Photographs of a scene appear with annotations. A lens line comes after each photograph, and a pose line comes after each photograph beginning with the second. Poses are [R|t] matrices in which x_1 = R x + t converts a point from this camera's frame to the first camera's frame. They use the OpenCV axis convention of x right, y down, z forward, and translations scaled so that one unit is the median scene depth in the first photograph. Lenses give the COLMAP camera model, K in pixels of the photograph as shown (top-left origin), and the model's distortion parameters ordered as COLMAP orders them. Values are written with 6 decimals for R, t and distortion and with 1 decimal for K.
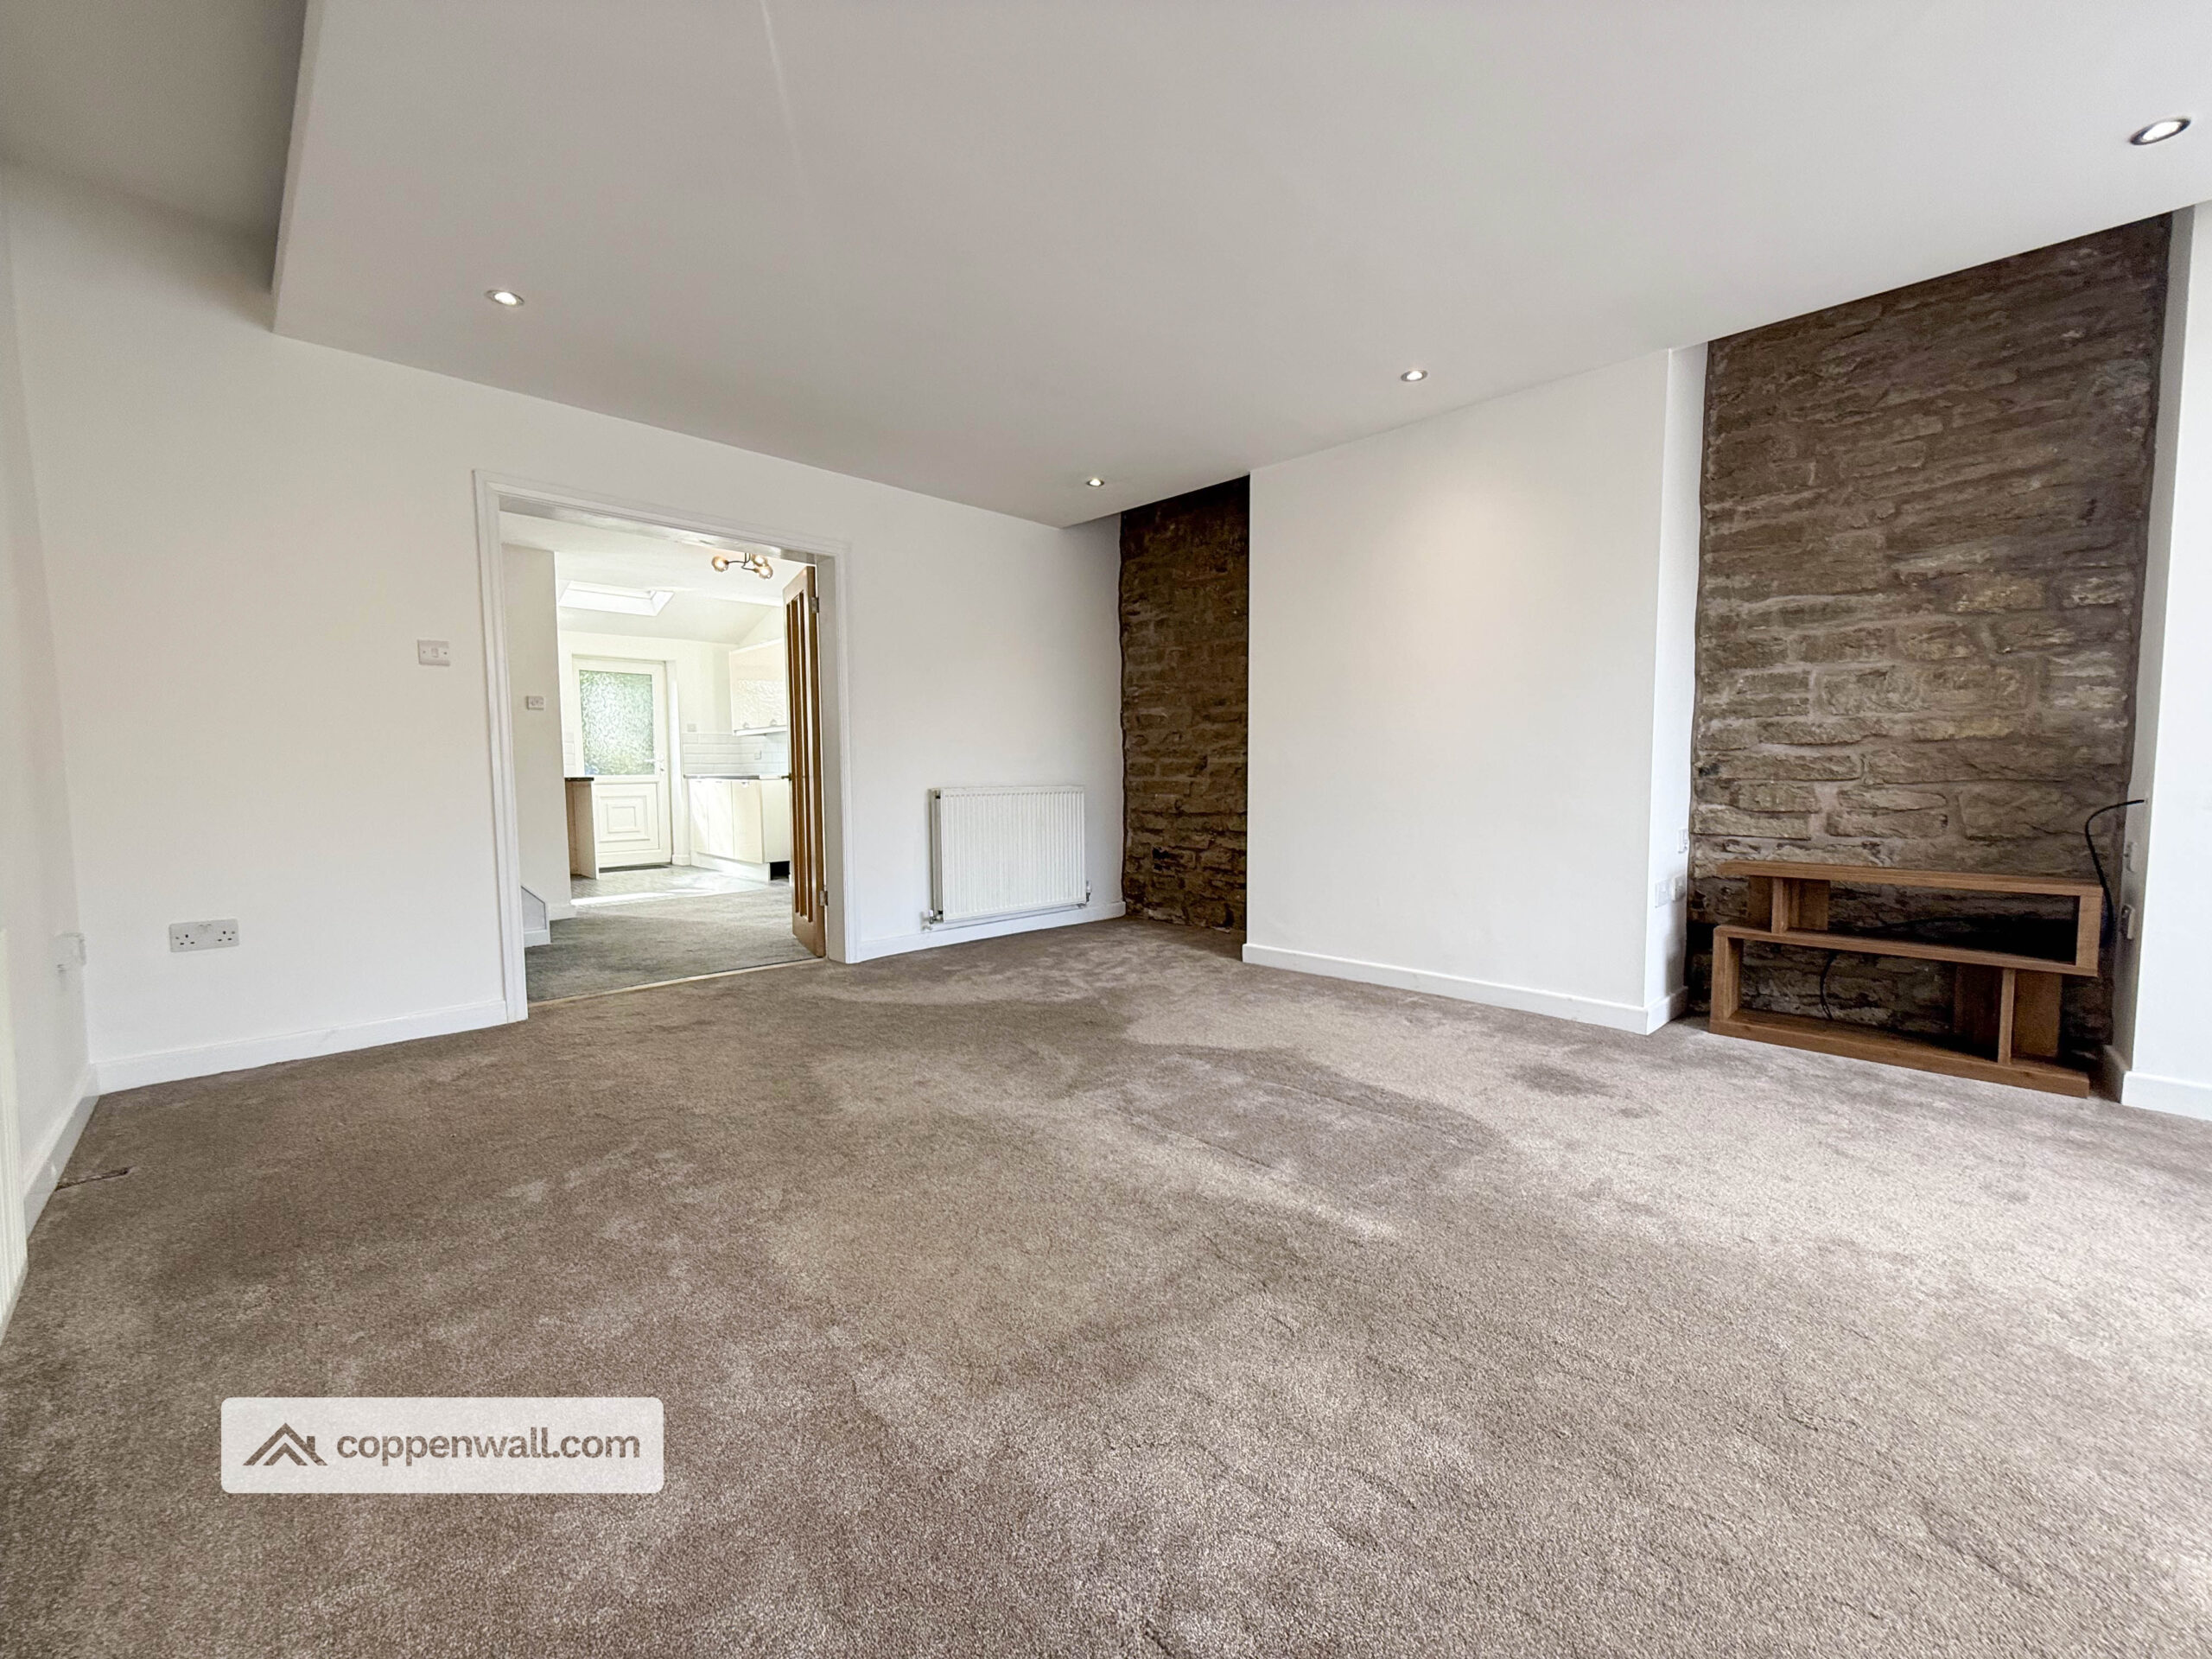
lens RADIAL K [[876.0, 0, 1106.0], [0, 876.0, 829.5], [0, 0, 1]] dist [-0.000405, -0.000085]
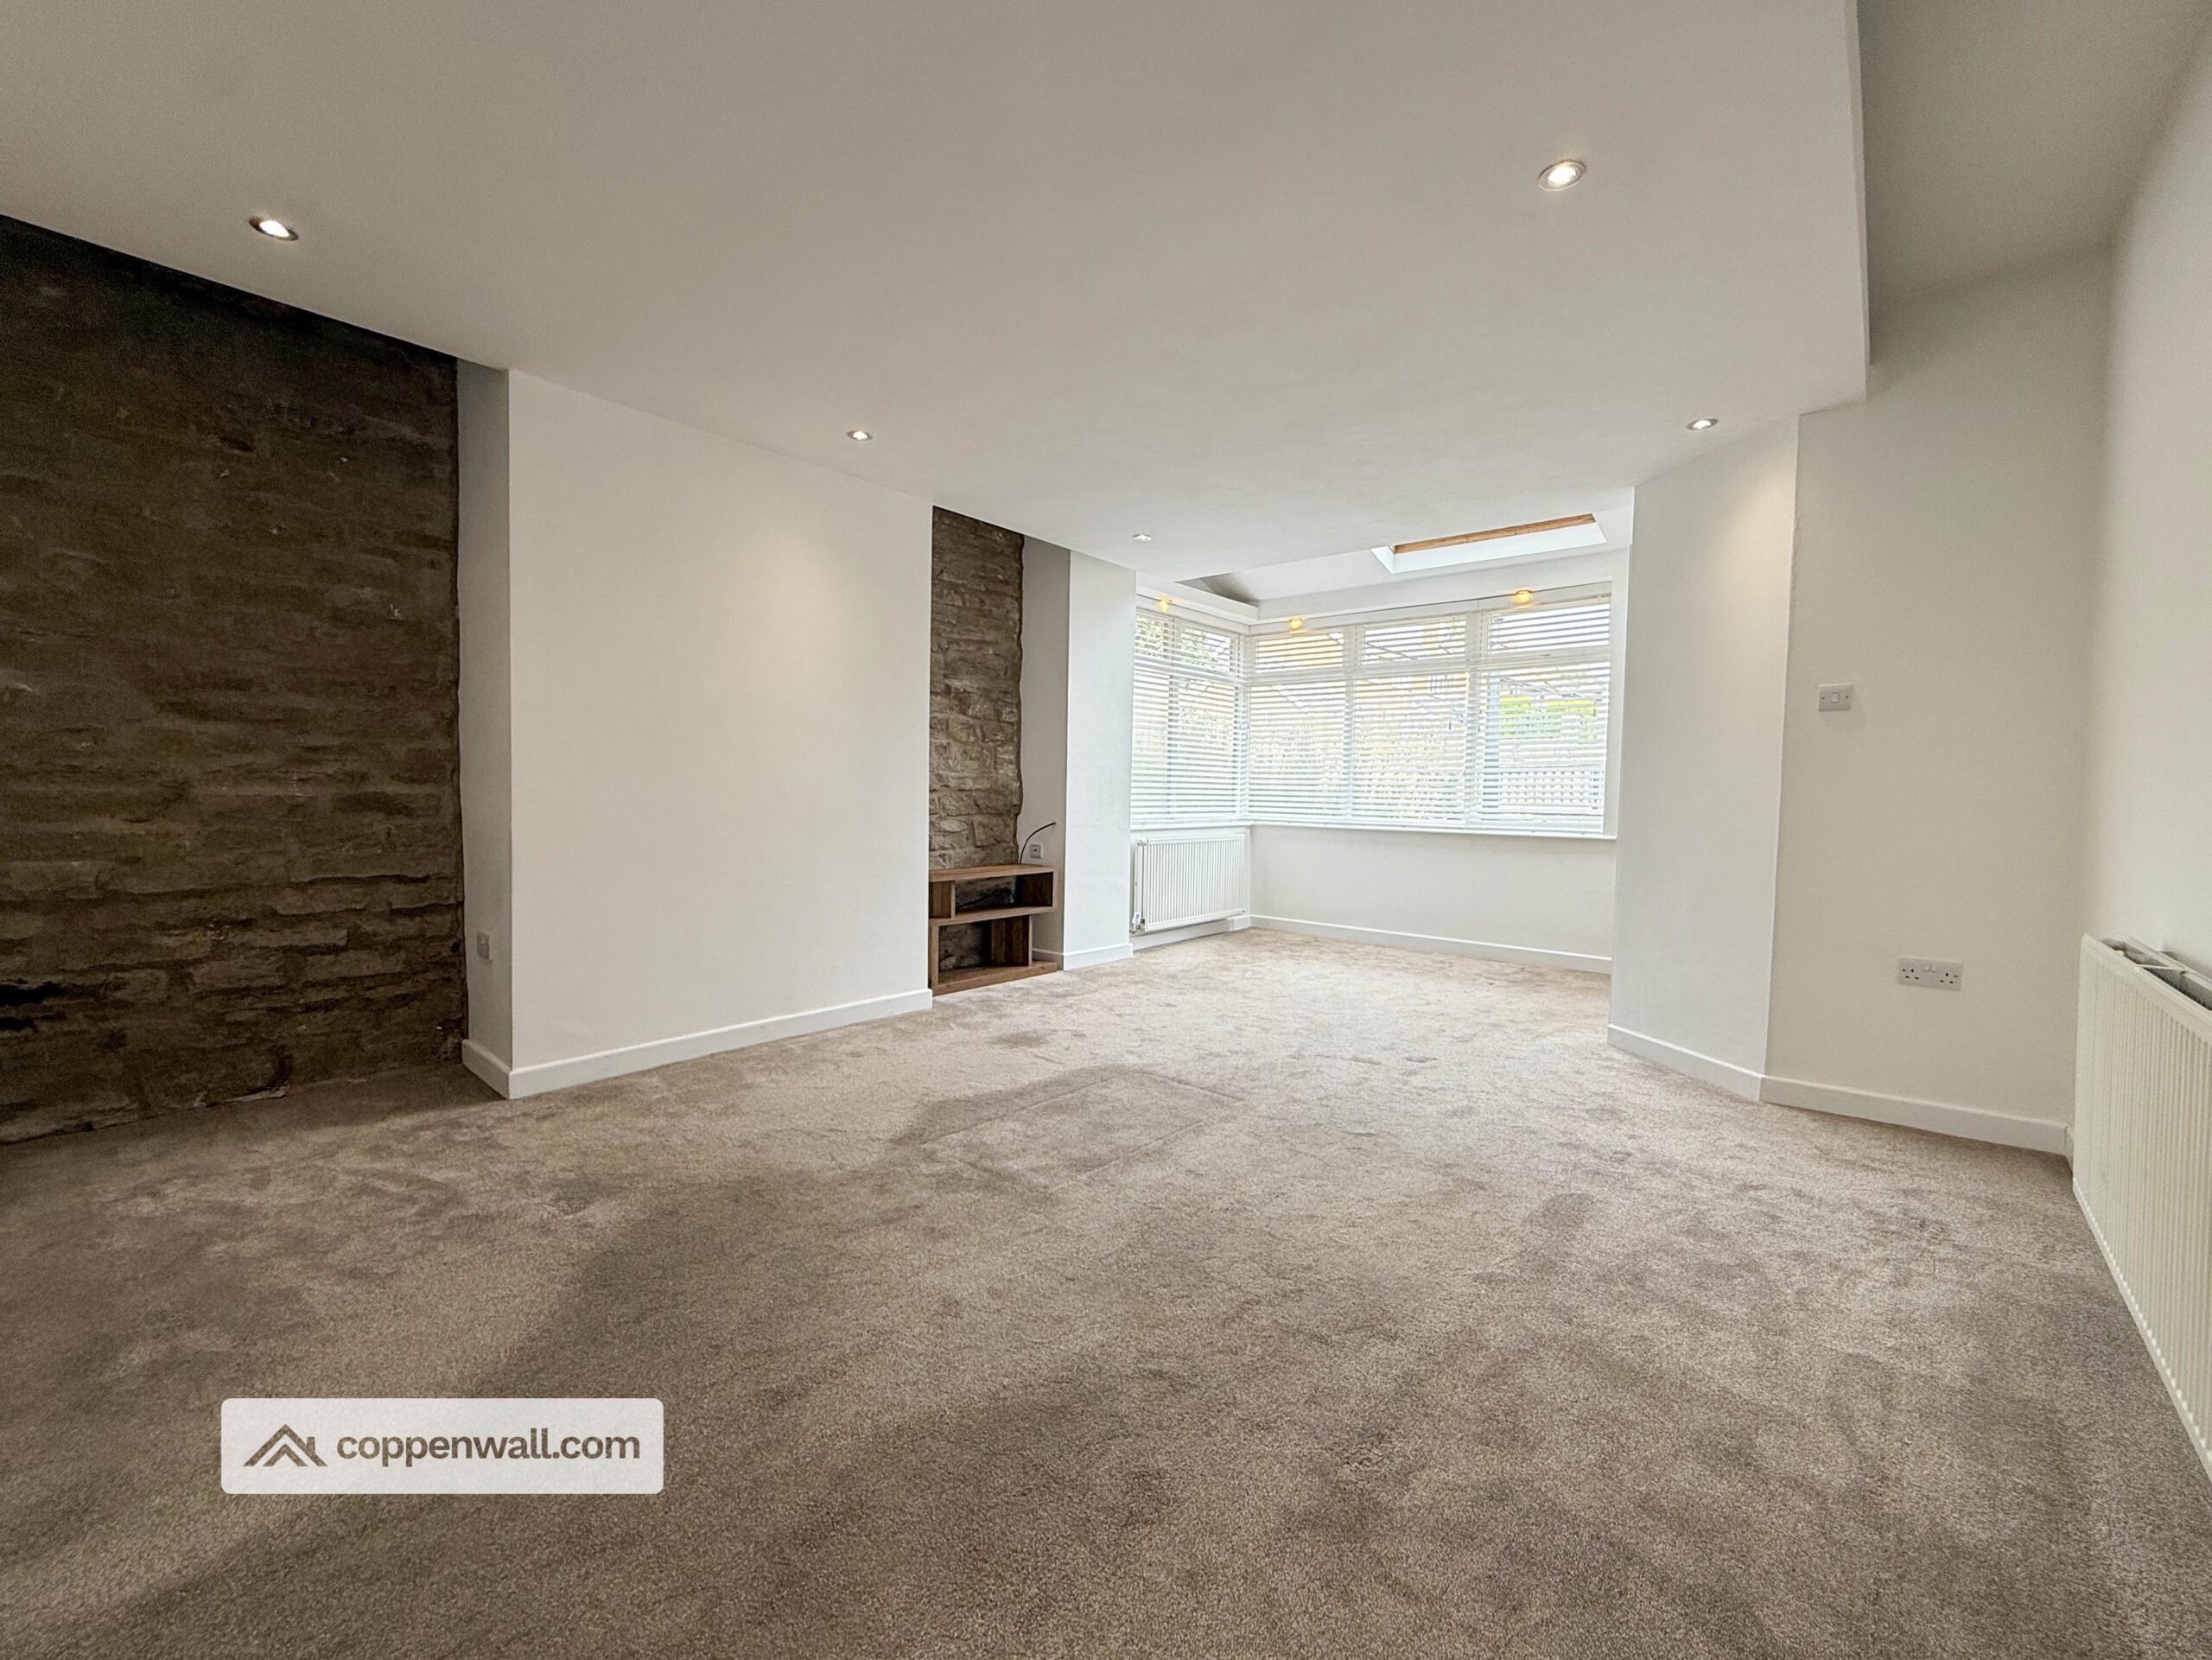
lens RADIAL K [[924.6, 0, 1106.0], [0, 924.6, 830.0], [0, 0, 1]] dist [-0.000235, -0.000047]
pose [[-0.078318, -0.036675, 0.996254, -0.796615], [0.054739, 0.997657, 0.041030, -0.079645], [-0.995424, 0.057748, -0.076127, 0.830105]]
